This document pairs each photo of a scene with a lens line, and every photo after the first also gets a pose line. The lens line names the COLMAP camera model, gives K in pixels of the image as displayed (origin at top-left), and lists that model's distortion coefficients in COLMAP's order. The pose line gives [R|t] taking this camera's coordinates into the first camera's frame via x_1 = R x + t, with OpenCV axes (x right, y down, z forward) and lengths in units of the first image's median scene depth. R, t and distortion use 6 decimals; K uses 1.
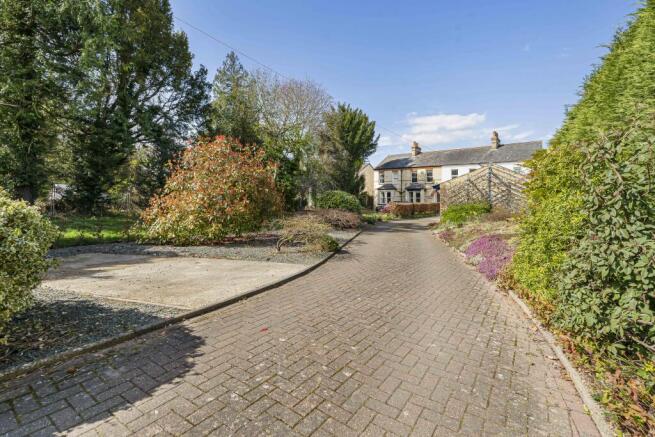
lens RADIAL K [[289.4, 0, 327.2], [0, 289.4, 186.0], [0, 0, 1]] dist [-0.000917, -0.000017]
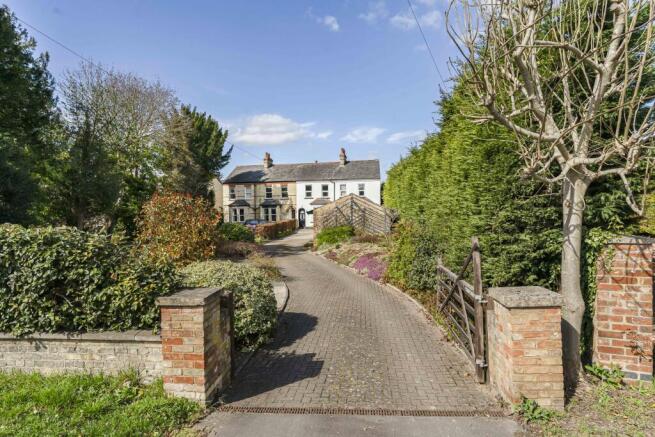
lens RADIAL K [[376.8, 0, 327.5], [0, 376.8, 218.5], [0, 0, 1]] dist [0.000755, 0.000022]
pose [[0.866034, -0.044330, 0.498016, -0.145654], [0.004421, 0.996702, 0.081030, -0.045071], [-0.499965, -0.067973, 0.863374, -0.151171]]
